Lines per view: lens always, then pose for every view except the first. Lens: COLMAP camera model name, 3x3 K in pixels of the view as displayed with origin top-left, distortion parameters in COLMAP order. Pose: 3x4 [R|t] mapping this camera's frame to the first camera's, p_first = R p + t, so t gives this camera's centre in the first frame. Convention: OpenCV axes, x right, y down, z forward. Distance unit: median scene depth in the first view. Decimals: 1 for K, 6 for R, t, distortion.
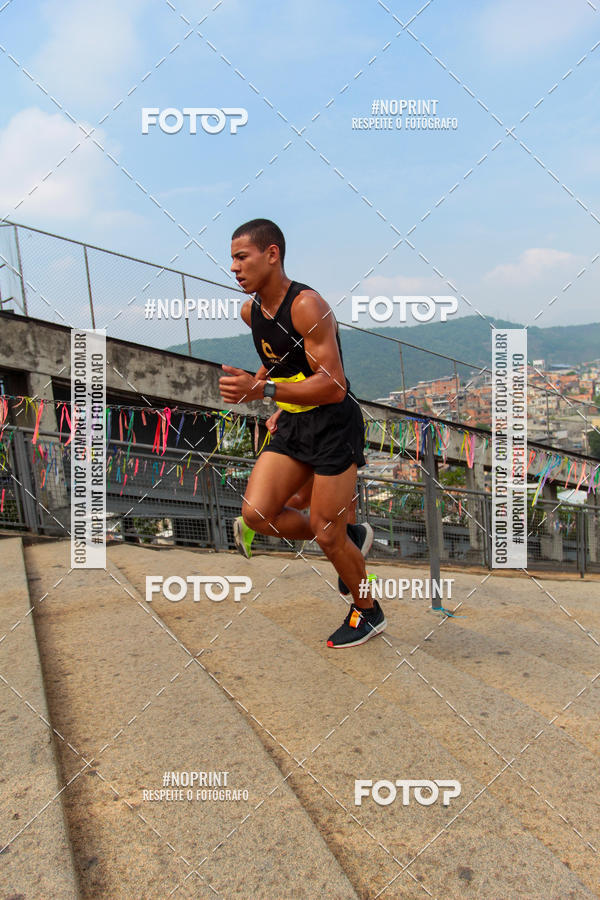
lens RADIAL K [[704.7, 0, 292.5], [0, 704.7, 449.9], [0, 0, 1]] dist [-0.095152, 0.055379]
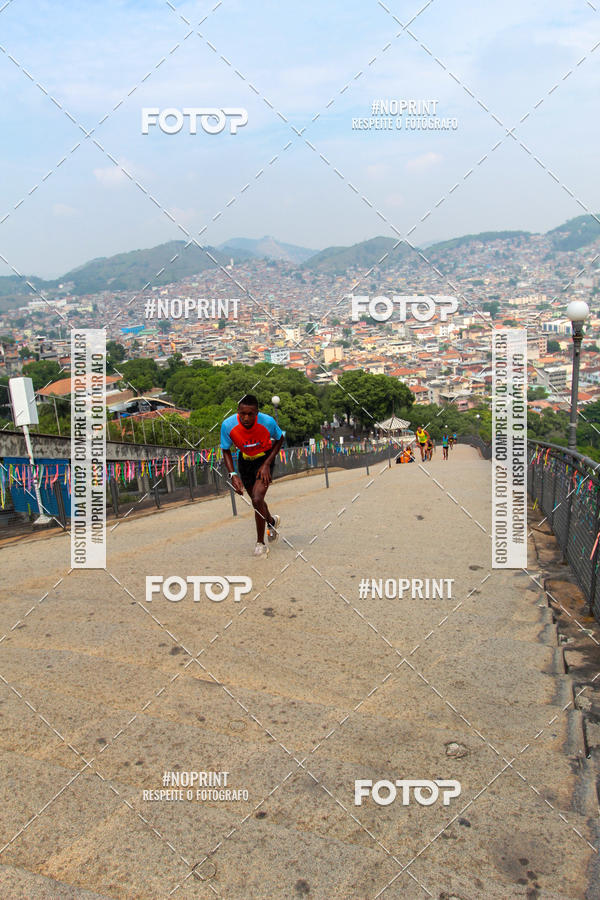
lens RADIAL K [[704.7, 0, 293.2], [0, 704.7, 449.8], [0, 0, 1]] dist [-0.095152, 0.055379]
pose [[0.630624, -0.160326, 0.759348, -0.251708], [0.111463, 0.986996, 0.115823, -0.111428], [-0.768043, 0.011598, 0.640293, -0.213547]]
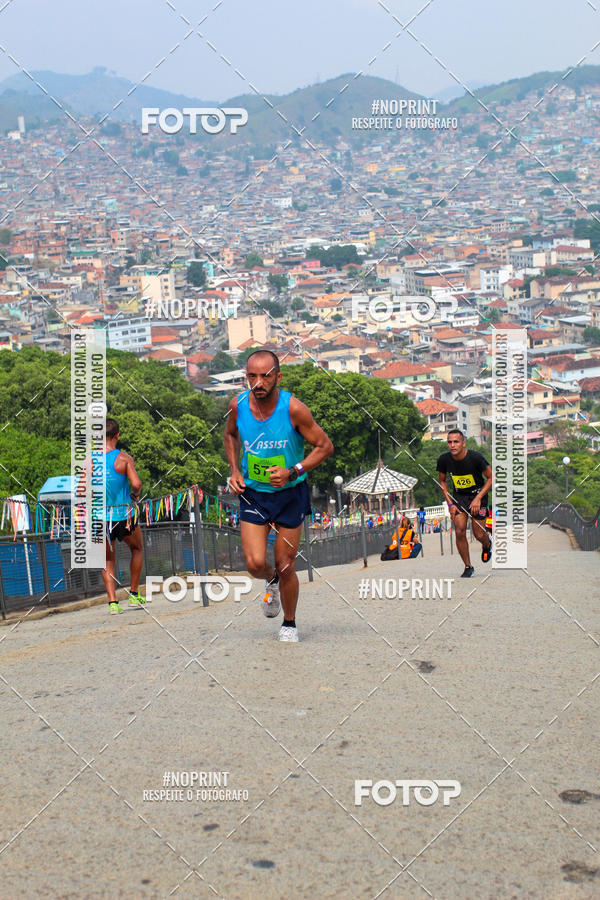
lens RADIAL K [[1568.4, 0, 293.9], [0, 1568.4, 448.5], [0, 0, 1]] dist [0.012776, 0.000000]
pose [[0.562432, -0.114475, 0.818881, 0.078678], [0.106074, 0.992176, 0.065846, 0.011160], [-0.820011, 0.049828, 0.570174, -0.039936]]
